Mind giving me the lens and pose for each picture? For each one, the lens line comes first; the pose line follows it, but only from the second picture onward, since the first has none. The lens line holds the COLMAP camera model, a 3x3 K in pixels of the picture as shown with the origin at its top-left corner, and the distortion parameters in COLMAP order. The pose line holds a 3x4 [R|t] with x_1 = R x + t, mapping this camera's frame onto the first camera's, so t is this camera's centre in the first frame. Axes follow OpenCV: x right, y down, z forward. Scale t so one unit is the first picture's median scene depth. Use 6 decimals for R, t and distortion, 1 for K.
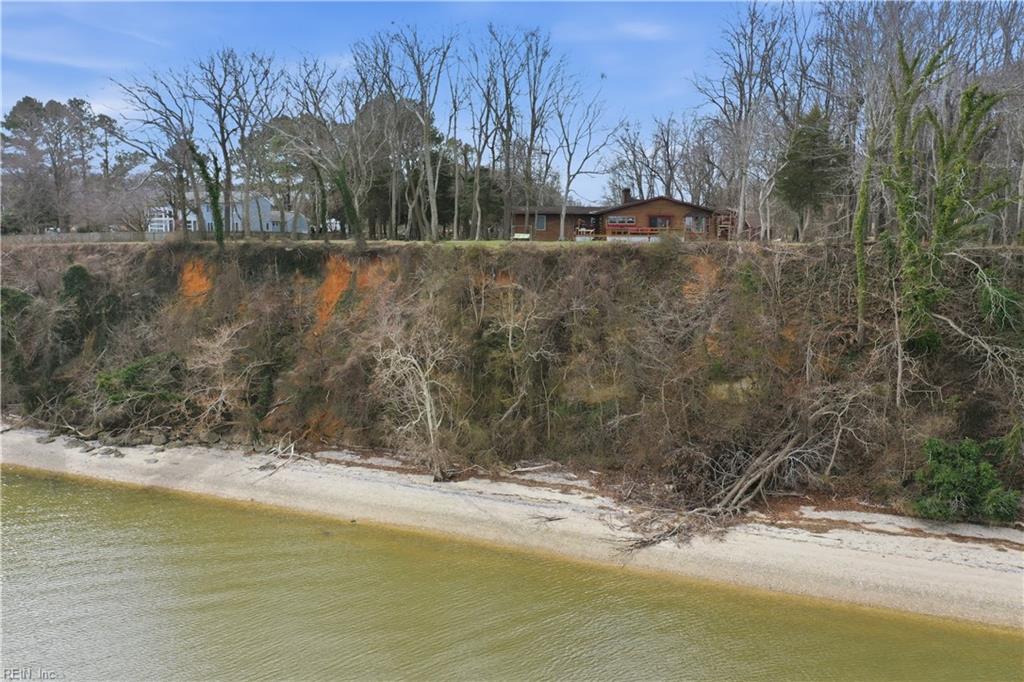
lens RADIAL K [[838.4, 0, 519.7], [0, 838.4, 332.9], [0, 0, 1]] dist [0.027900, 0.003723]
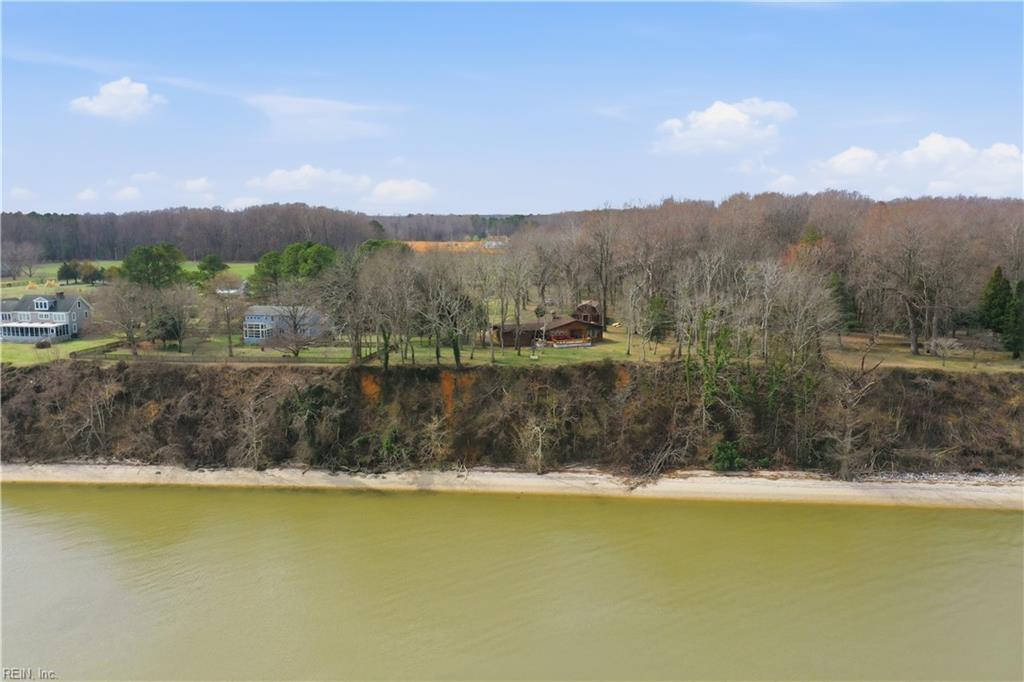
lens RADIAL K [[838.4, 0, 515.3], [0, 838.4, 339.9], [0, 0, 1]] dist [0.027900, 0.003723]
pose [[0.956442, -0.053164, 0.287042, -0.848875], [0.043125, 0.998220, 0.041189, -0.324363], [-0.288721, -0.027016, 0.957032, -1.337862]]
